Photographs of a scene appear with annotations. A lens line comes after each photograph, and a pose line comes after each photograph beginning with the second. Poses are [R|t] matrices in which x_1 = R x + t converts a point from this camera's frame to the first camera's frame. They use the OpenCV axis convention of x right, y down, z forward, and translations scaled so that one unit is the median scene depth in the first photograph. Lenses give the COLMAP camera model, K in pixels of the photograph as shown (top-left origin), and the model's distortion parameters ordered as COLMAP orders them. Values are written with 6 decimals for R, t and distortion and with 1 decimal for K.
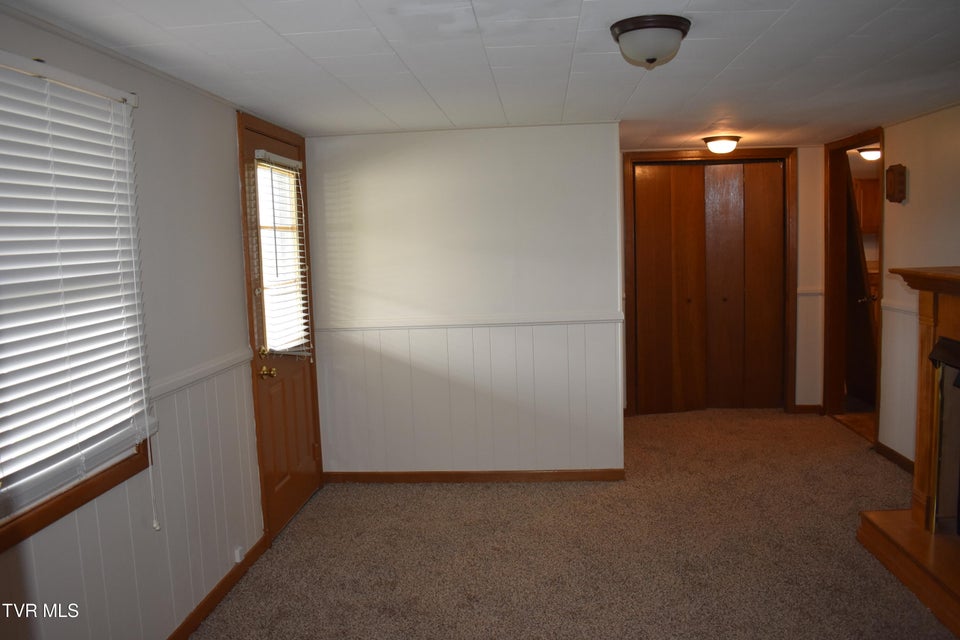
lens RADIAL K [[746.1, 0, 476.3], [0, 746.1, 316.6], [0, 0, 1]] dist [-0.083329, 0.004574]
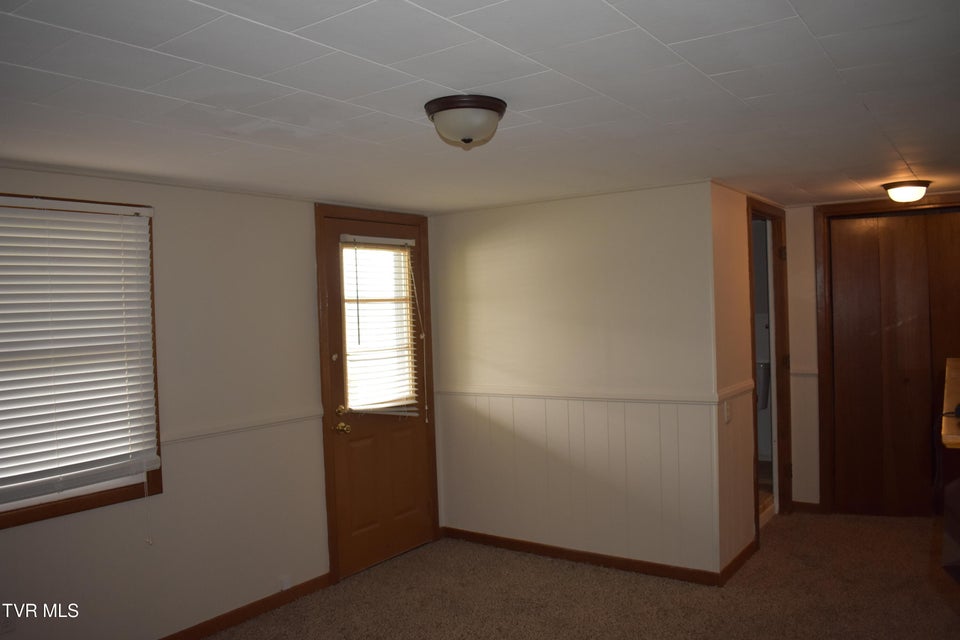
lens RADIAL K [[746.1, 0, 476.3], [0, 746.1, 316.6], [0, 0, 1]] dist [-0.083329, 0.004574]
pose [[0.856755, 0.008670, -0.515650, 0.417437], [-0.045525, 0.997227, -0.058872, -0.033046], [0.513710, 0.073914, 0.854774, 0.103599]]
